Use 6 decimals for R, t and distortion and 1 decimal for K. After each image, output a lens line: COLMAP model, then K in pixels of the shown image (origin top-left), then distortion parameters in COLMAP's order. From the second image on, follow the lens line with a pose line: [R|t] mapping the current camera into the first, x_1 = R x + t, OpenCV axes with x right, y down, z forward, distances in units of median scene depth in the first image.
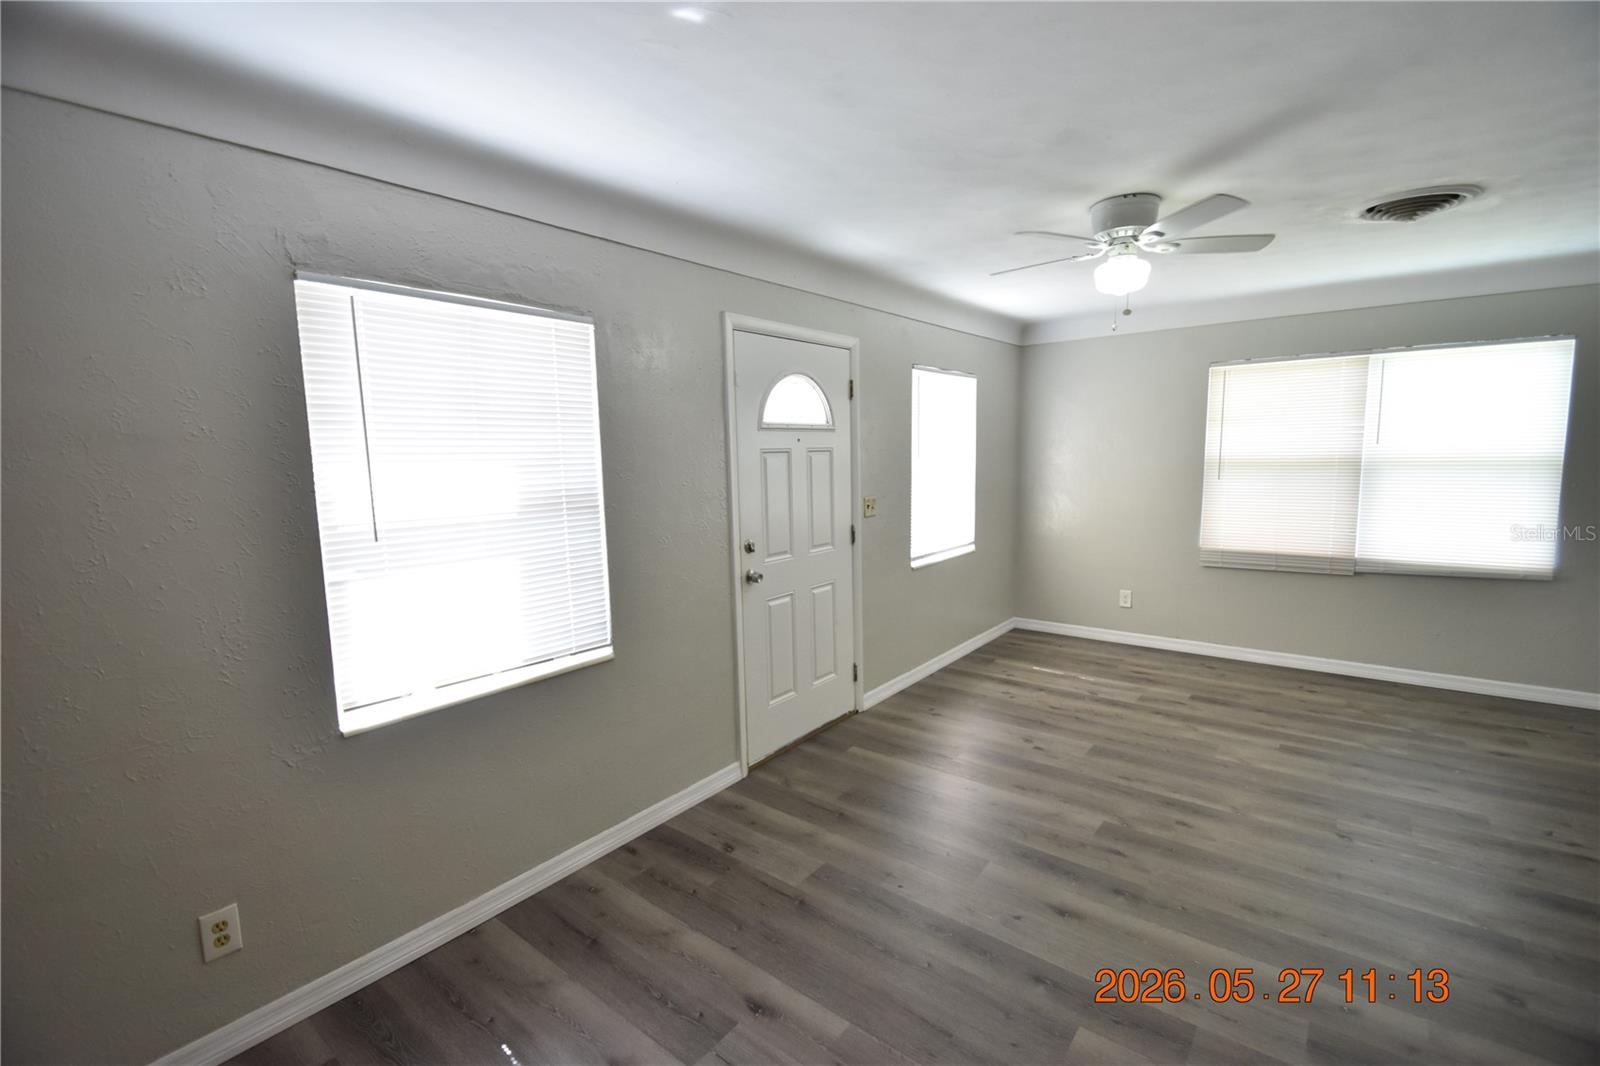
lens RADIAL K [[697.3, 0, 798.9], [0, 697.3, 534.5], [0, 0, 1]] dist [0.000692, -0.009307]
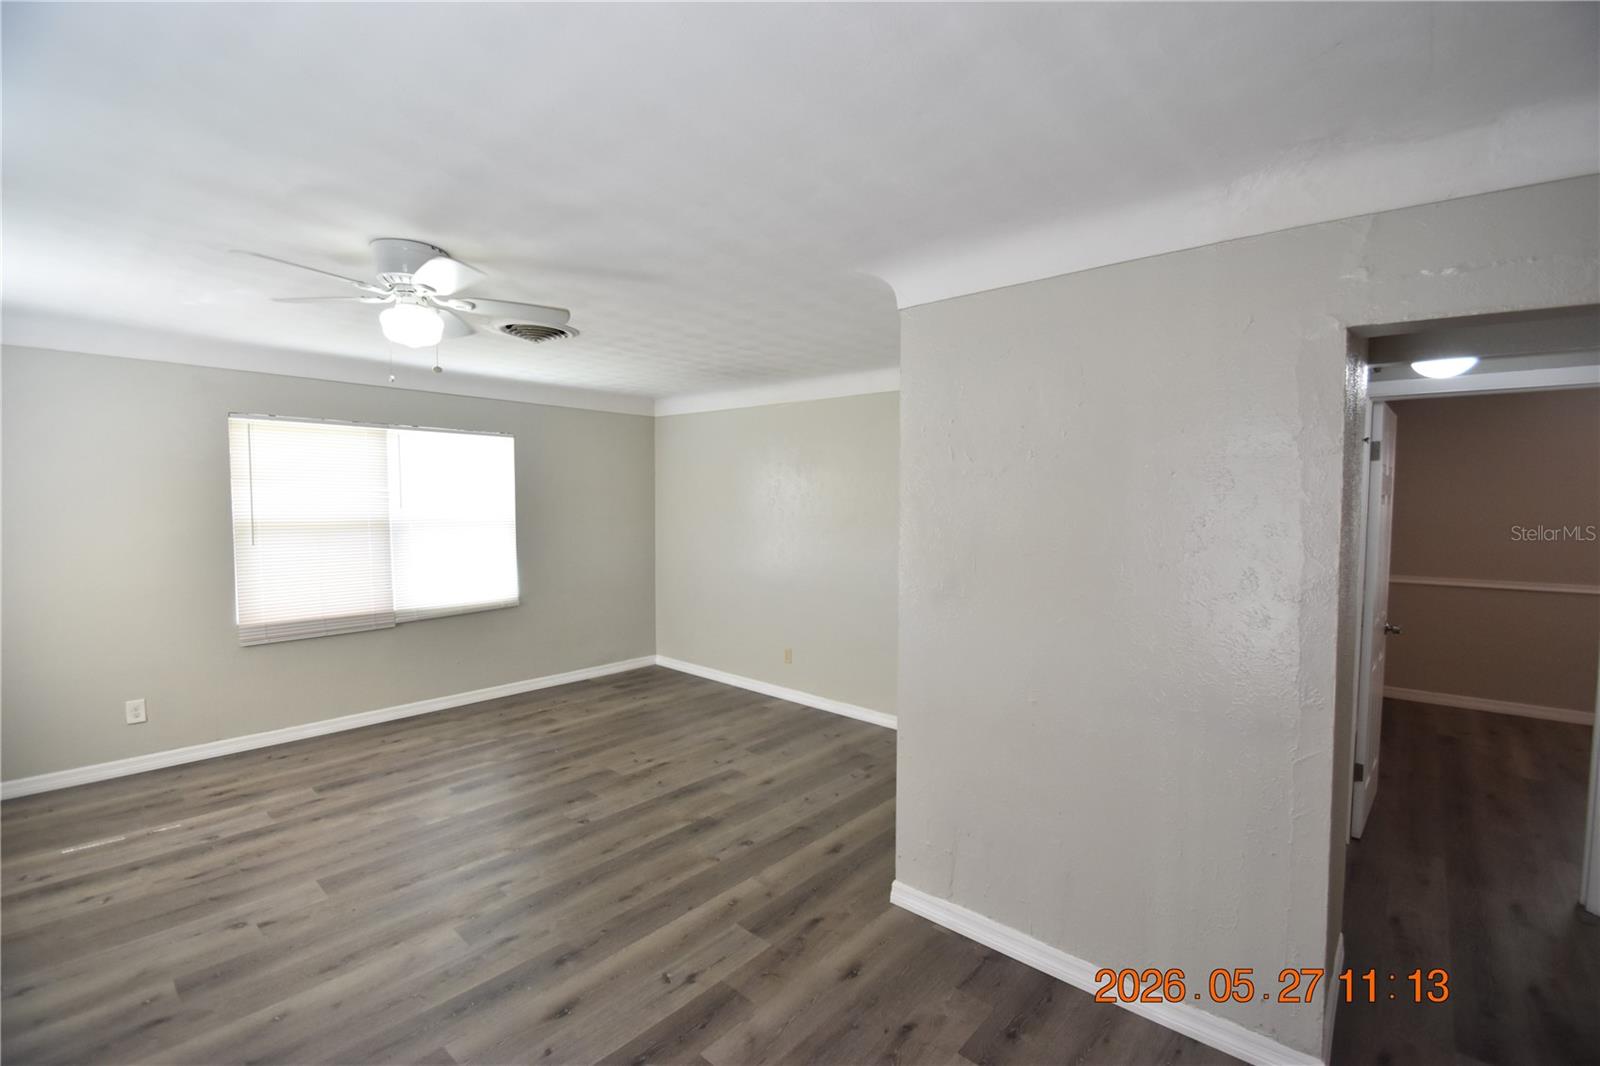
lens RADIAL K [[697.3, 0, 796.1], [0, 697.3, 531.1], [0, 0, 1]] dist [0.000692, -0.009307]
pose [[0.048966, -0.020258, 0.998595, -0.307341], [0.109115, 0.993919, 0.014813, -0.044048], [-0.992822, 0.108236, 0.050879, 0.340776]]
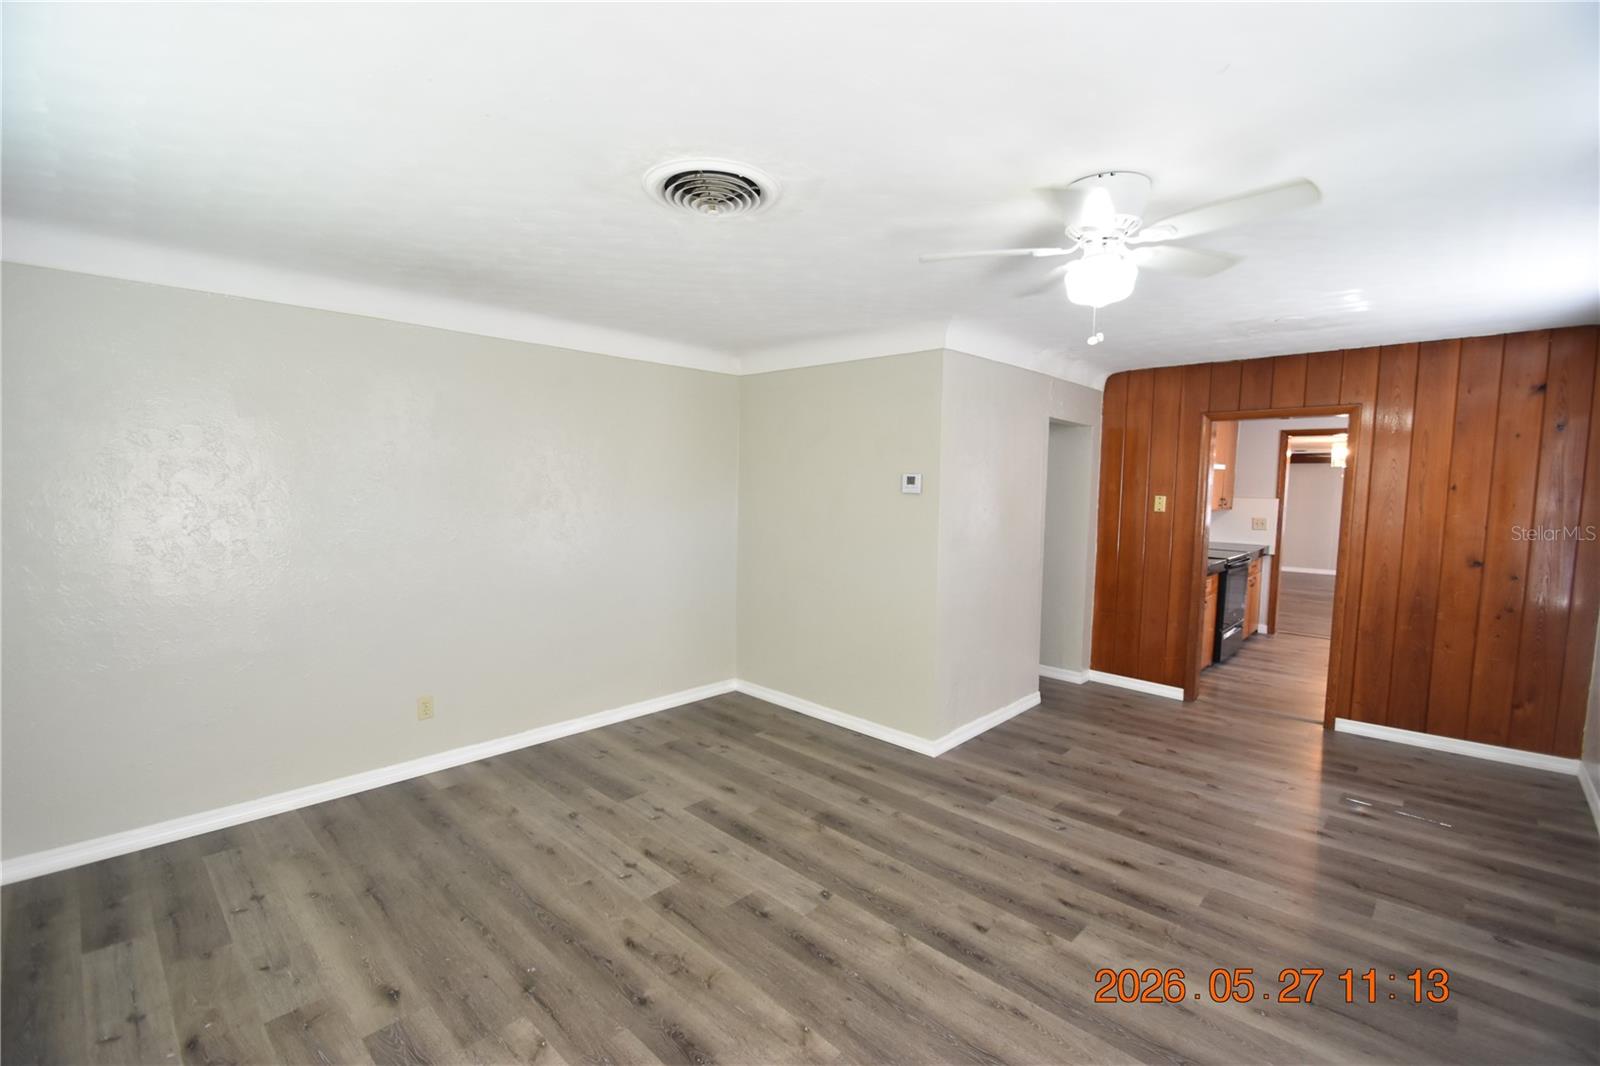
lens RADIAL K [[697.3, 0, 801.4], [0, 697.3, 524.6], [0, 0, 1]] dist [0.000692, -0.009307]
pose [[-0.996015, 0.005861, 0.088998, 0.502071], [0.022098, 0.982943, 0.182578, -0.179575], [-0.086410, 0.183817, -0.979155, 1.288765]]
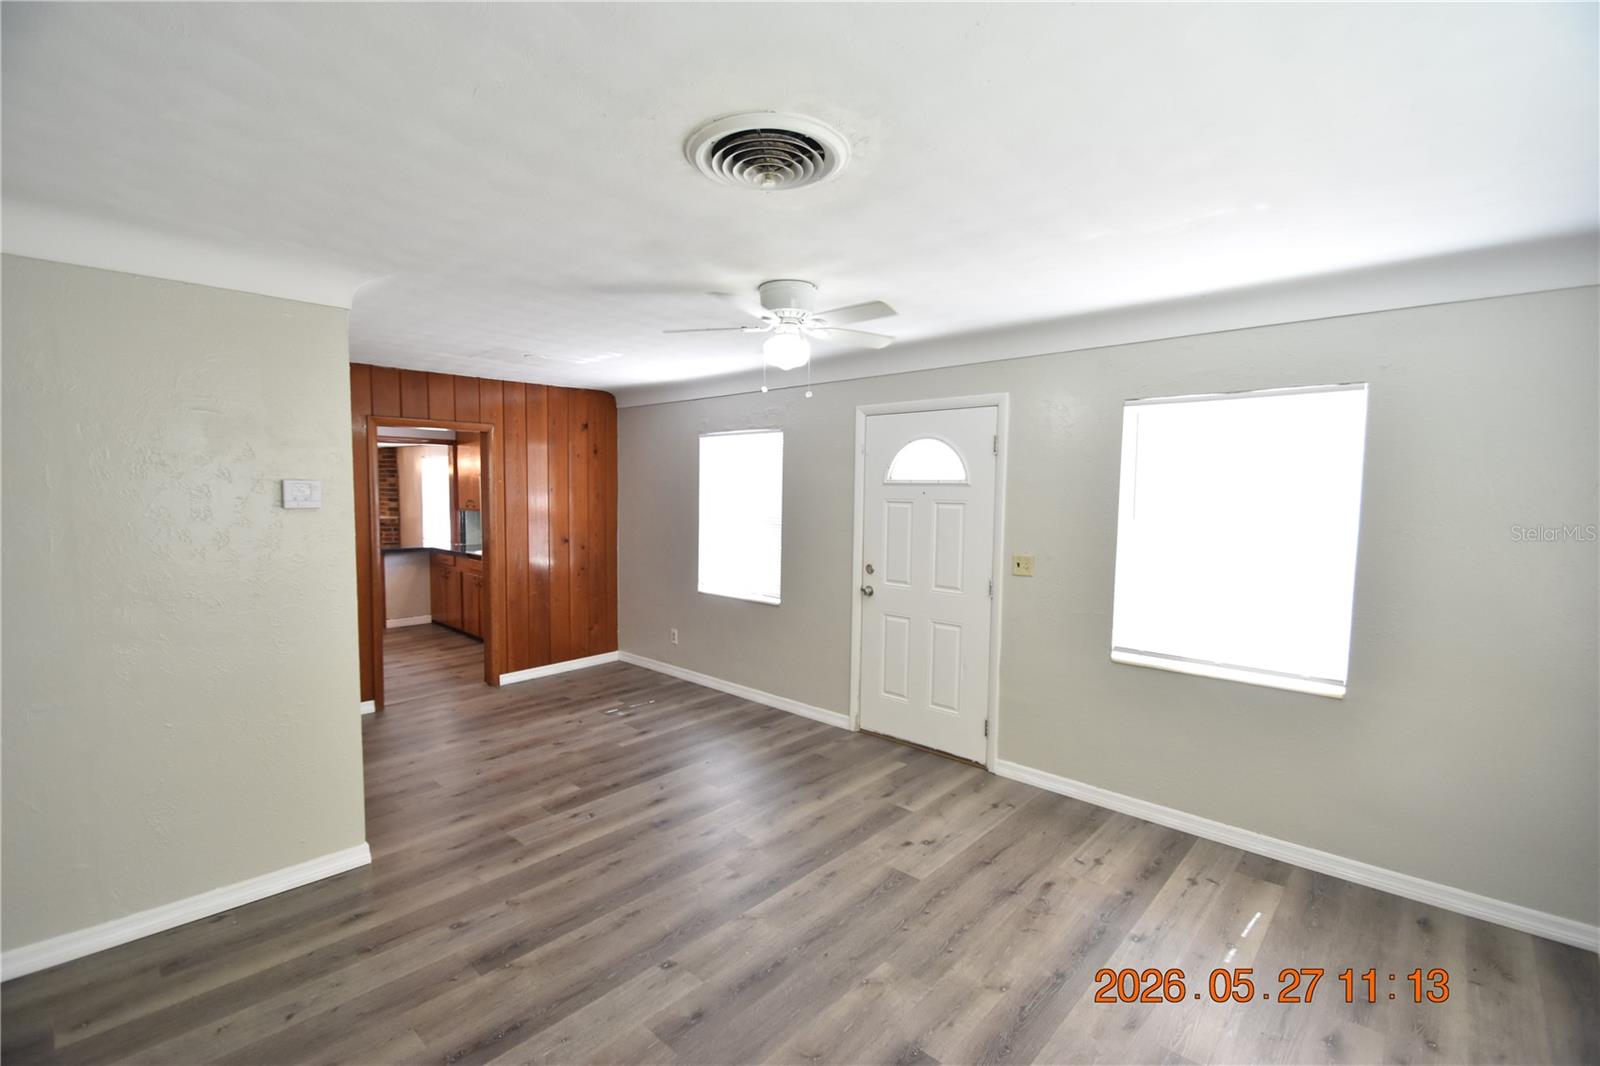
lens RADIAL K [[697.3, 0, 797.5], [0, 697.3, 520.6], [0, 0, 1]] dist [0.000692, -0.009307]
pose [[-0.068671, 0.065865, -0.995463, 1.103968], [-0.130531, 0.988647, 0.074419, -0.136240], [0.989063, 0.135049, -0.059294, 0.780939]]
